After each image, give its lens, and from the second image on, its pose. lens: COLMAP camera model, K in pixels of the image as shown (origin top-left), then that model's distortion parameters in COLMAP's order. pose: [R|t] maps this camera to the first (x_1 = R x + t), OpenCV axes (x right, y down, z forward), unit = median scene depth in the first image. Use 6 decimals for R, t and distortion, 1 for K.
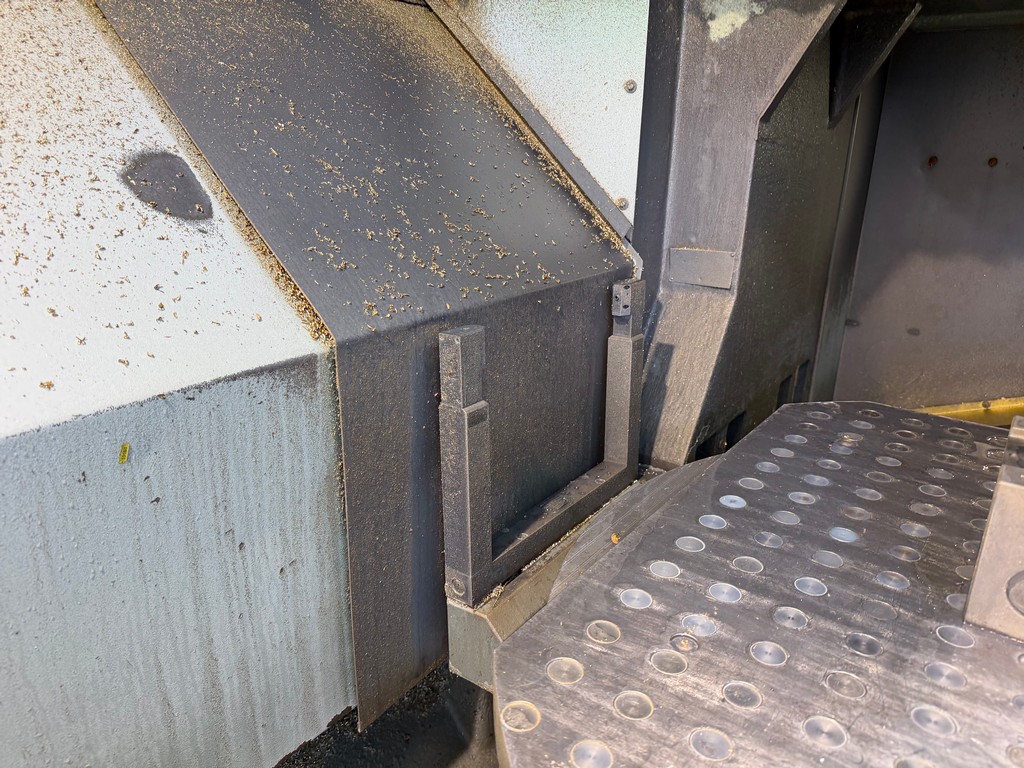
lens RADIAL K [[721.2, 0, 504.6], [0, 721.2, 384.5], [0, 0, 1]] dist [0.098786, -0.176817]
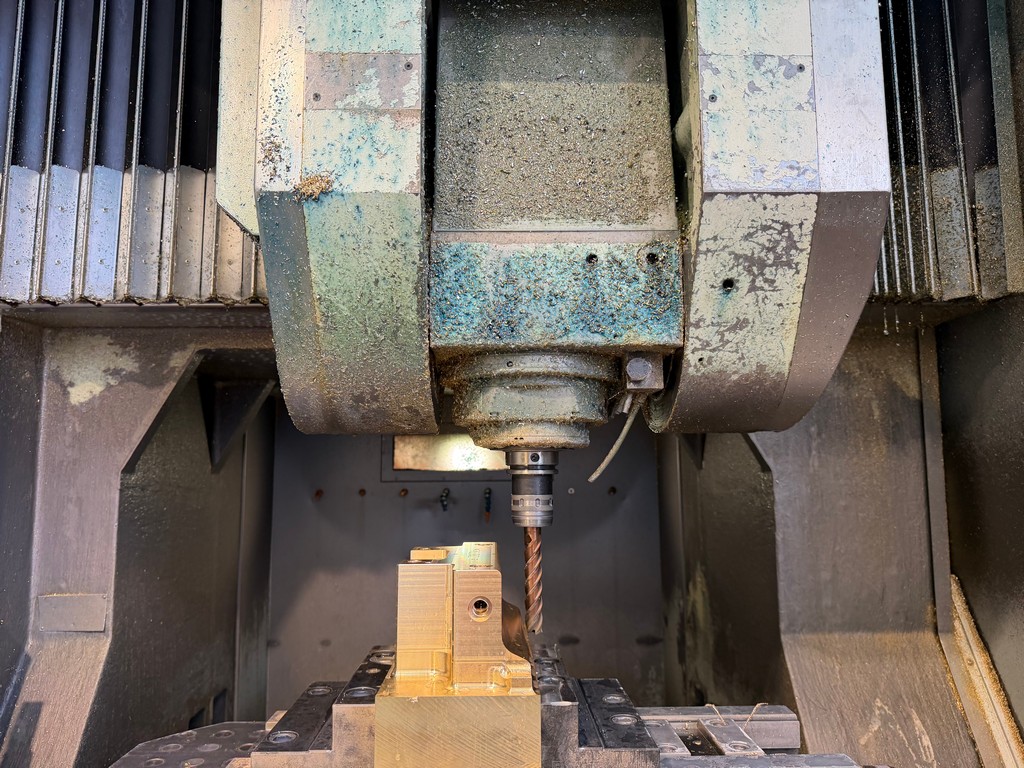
lens RADIAL K [[729.4, 0, 505.1], [0, 729.4, 385.5], [0, 0, 1]] dist [0.029577, -0.054220]
pose [[0.790716, 0.049462, 0.610181, 0.130823], [0.213370, 0.911963, -0.350424, 0.033695], [-0.573795, 0.407280, 0.710550, -0.183275]]
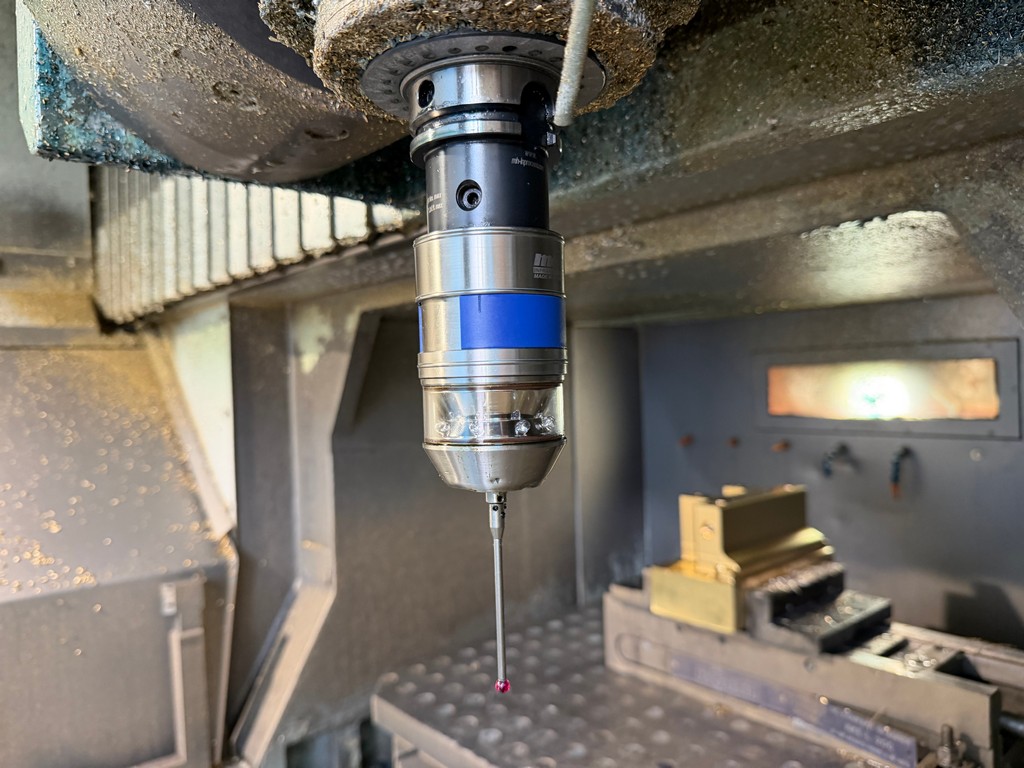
lens RADIAL K [[729.4, 0, 505.1], [0, 729.4, 385.5], [0, 0, 1]] dist [0.029577, -0.054220]
pose [[0.971978, -0.043650, -0.230985, 0.920993], [-0.029197, 0.952583, -0.302874, -0.102942], [0.233252, 0.301131, 0.924615, -0.022055]]
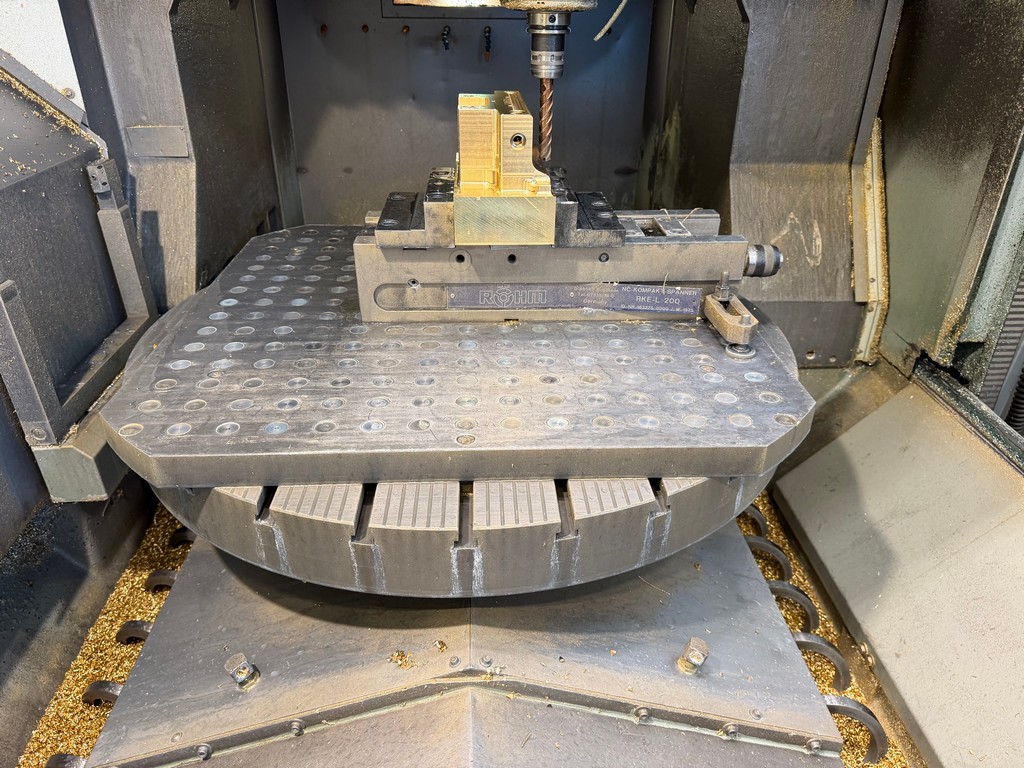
lens RADIAL K [[729.1, 0, 512.0], [0, 729.1, 384.0], [0, 0, 1]] dist [0.041682, -0.061530]
pose [[0.769422, -0.312970, 0.556812, -0.090561], [0.206438, 0.946795, 0.246905, 0.043763], [-0.604461, -0.075027, 0.793094, -0.384556]]
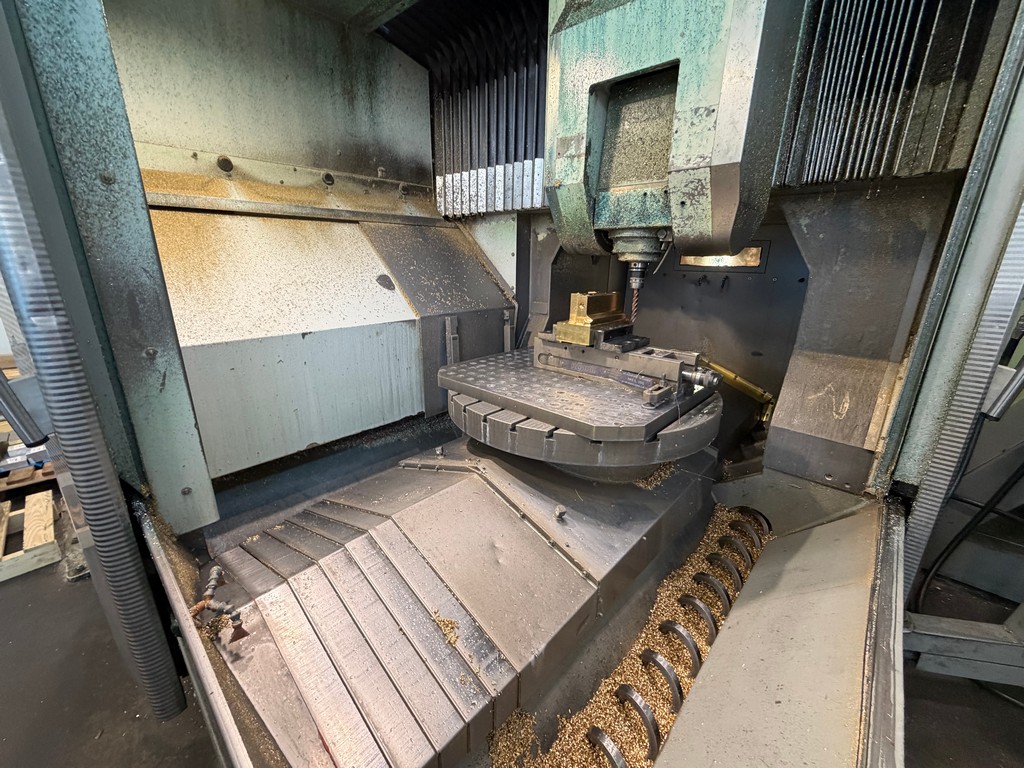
lens RADIAL K [[408.9, 0, 507.6], [0, 408.9, 382.6], [0, 0, 1]] dist [0.001519, -0.000193]
pose [[0.994750, 0.027254, -0.098635, 0.363141], [-0.030116, 0.999164, -0.027643, 0.258692], [0.097799, 0.030468, 0.994740, -0.930896]]
